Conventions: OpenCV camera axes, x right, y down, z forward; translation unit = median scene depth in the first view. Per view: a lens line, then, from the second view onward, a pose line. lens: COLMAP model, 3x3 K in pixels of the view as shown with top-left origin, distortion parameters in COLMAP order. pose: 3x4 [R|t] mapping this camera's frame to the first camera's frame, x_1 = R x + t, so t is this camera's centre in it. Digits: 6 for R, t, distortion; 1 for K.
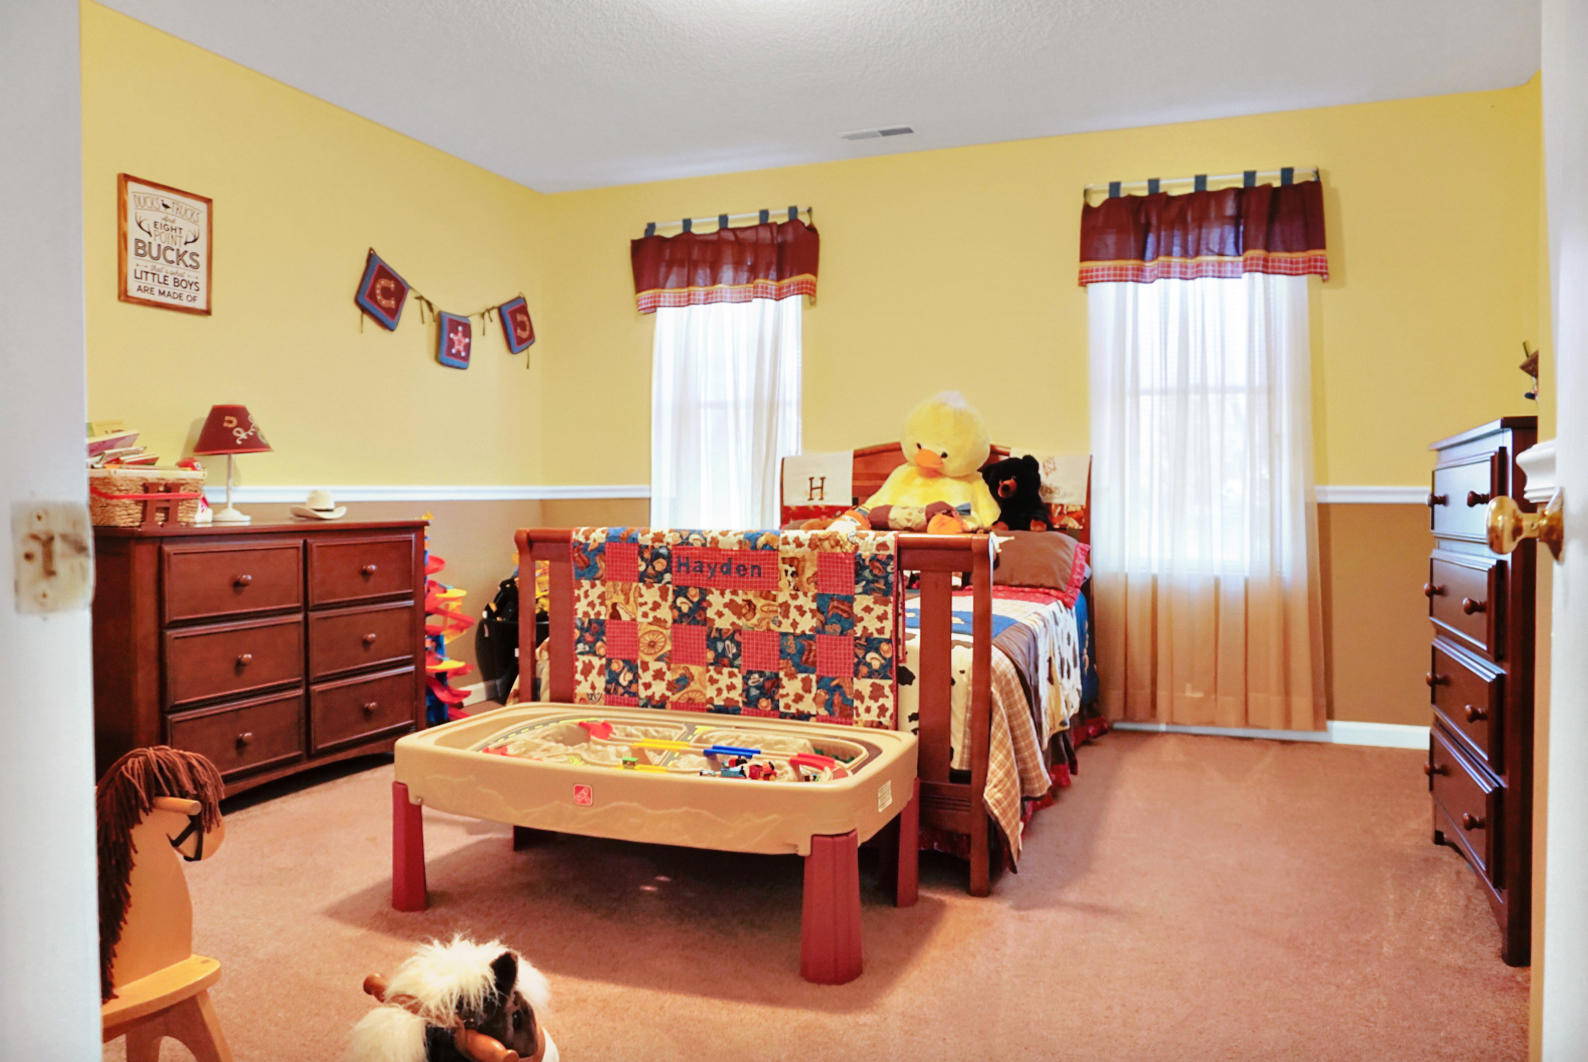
lens RADIAL K [[1112.9, 0, 795.2], [0, 1112.9, 527.8], [0, 0, 1]] dist [0.002374, 0.004319]
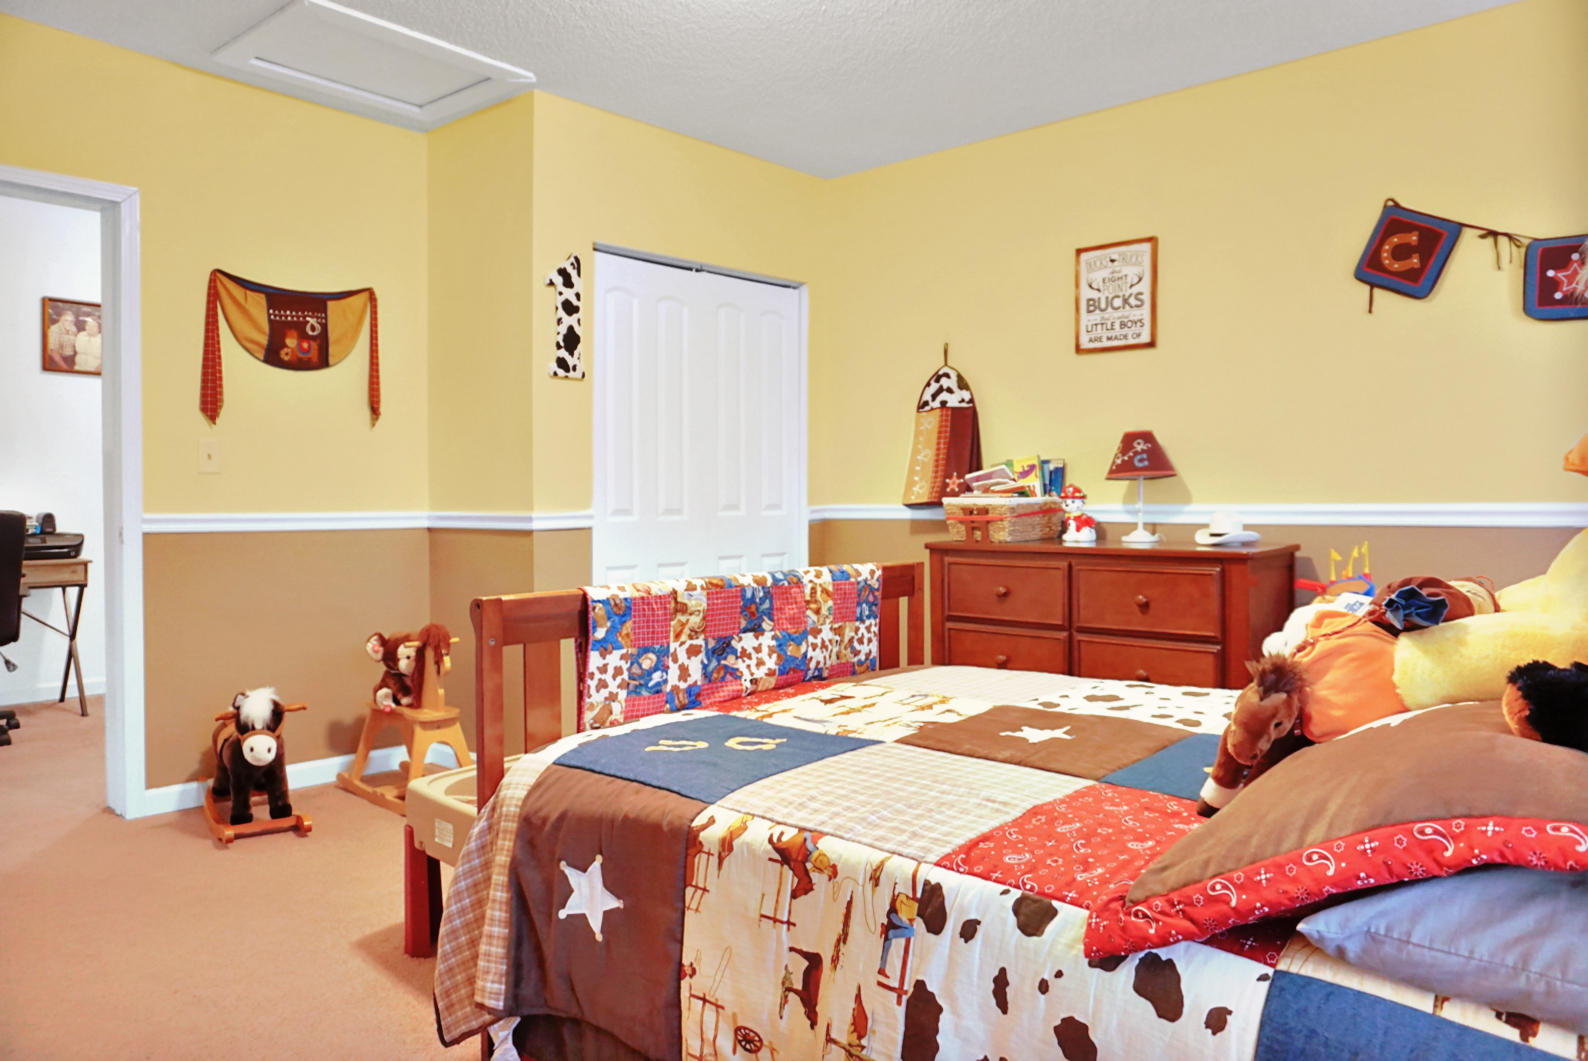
lens RADIAL K [[1112.9, 0, 795.7], [0, 1112.9, 520.4], [0, 0, 1]] dist [0.002374, 0.004319]
pose [[-0.361025, 0.030156, -0.932068, 0.608924], [-0.017371, 0.999086, 0.039053, -0.062961], [0.932394, 0.030290, -0.360171, 1.105601]]
